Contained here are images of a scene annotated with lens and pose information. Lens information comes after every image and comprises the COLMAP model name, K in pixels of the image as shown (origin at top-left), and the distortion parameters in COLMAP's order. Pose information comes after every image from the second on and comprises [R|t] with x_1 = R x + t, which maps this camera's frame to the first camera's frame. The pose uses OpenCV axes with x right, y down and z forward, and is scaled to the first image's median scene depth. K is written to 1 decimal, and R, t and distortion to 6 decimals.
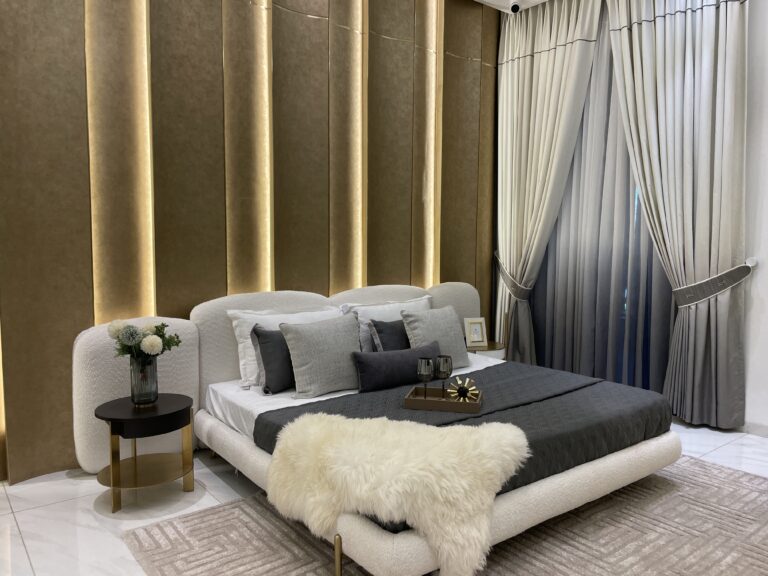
lens RADIAL K [[586.2, 0, 384.3], [0, 586.2, 285.8], [0, 0, 1]] dist [0.079749, -0.102333]
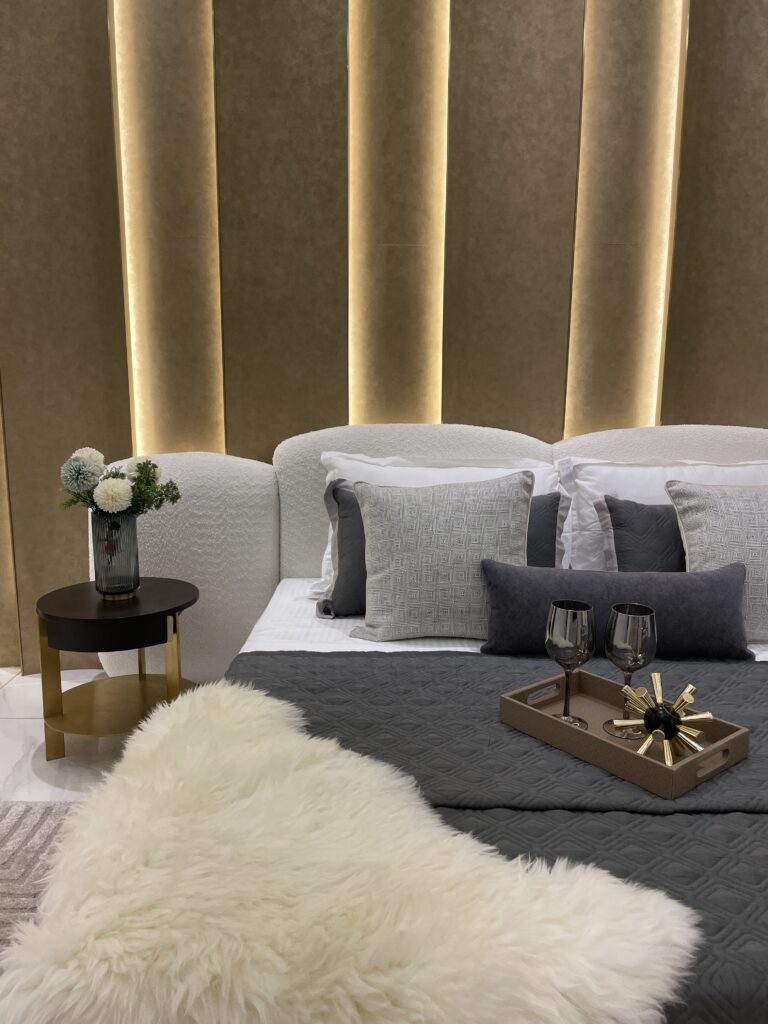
lens RADIAL K [[781.6, 0, 385.3], [0, 781.6, 514.0], [0, 0, 1]] dist [0.079749, -0.102333]
pose [[0.793834, 0.111256, -0.597872, 0.240080], [-0.053825, 0.992119, 0.113153, 0.014069], [0.605748, -0.057645, 0.793565, 0.480265]]
